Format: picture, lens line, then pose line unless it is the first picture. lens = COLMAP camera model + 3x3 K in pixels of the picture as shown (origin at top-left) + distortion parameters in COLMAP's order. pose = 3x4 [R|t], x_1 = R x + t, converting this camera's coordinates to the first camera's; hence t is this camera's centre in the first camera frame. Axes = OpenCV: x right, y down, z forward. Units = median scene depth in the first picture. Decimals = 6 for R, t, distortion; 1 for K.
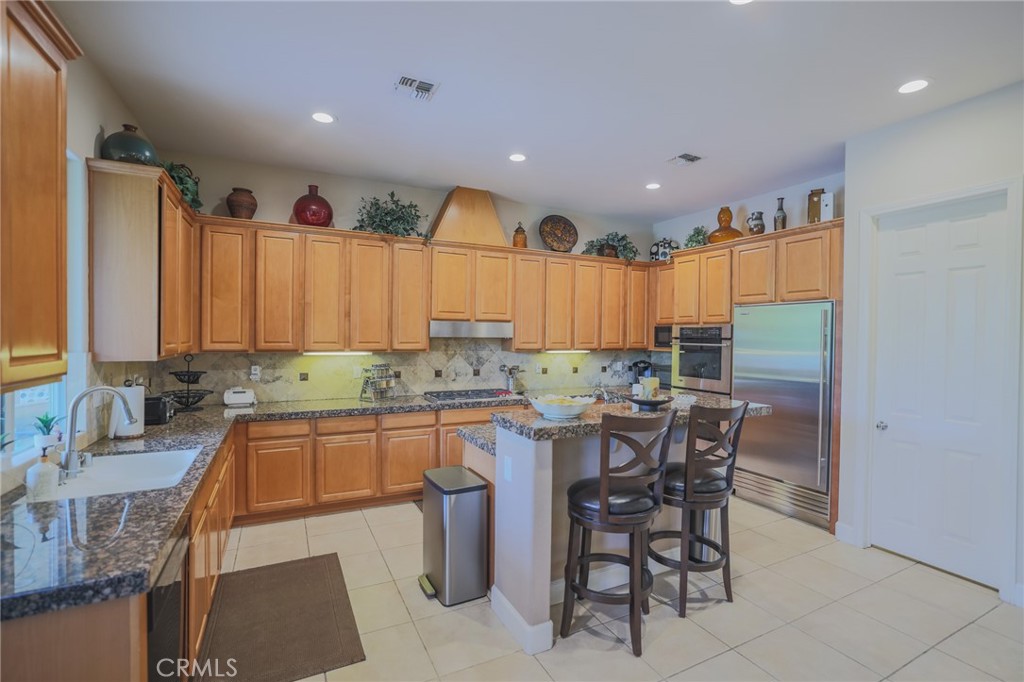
lens RADIAL K [[463.9, 0, 512.0], [0, 463.9, 341.0], [0, 0, 1]] dist [-0.018803, -0.000122]
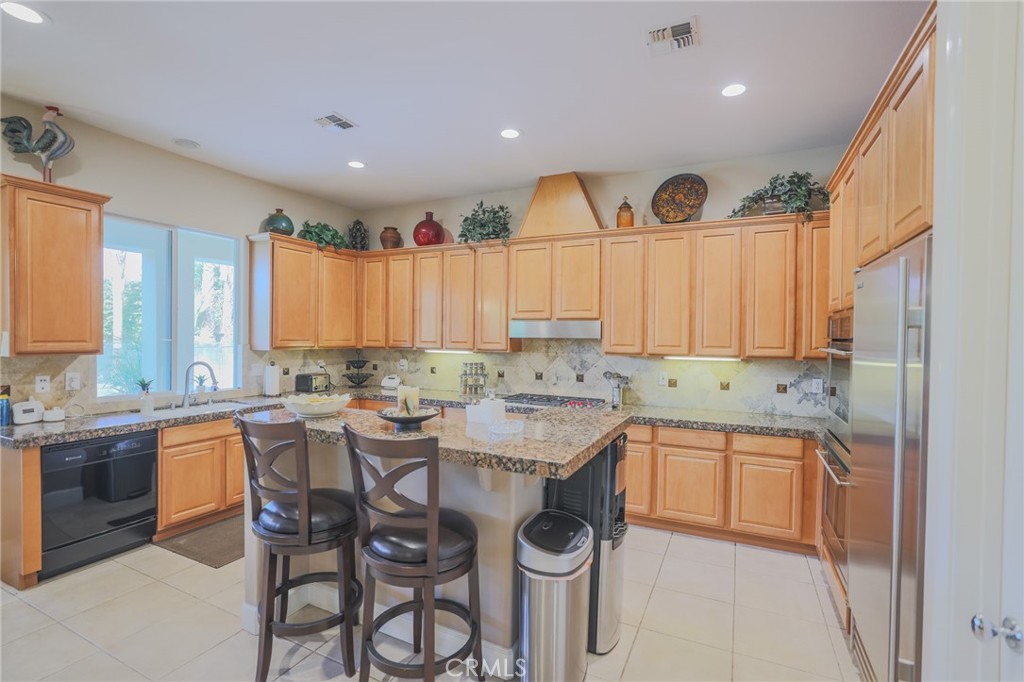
lens RADIAL K [[463.7, 0, 512.0], [0, 463.7, 341.0], [0, 0, 1]] dist [-0.037131, 0.016604]
pose [[0.603600, 0.006788, -0.797258, 0.815824], [-0.011881, 0.999929, -0.000482, -0.001157], [0.797199, 0.009764, 0.603638, 0.535314]]
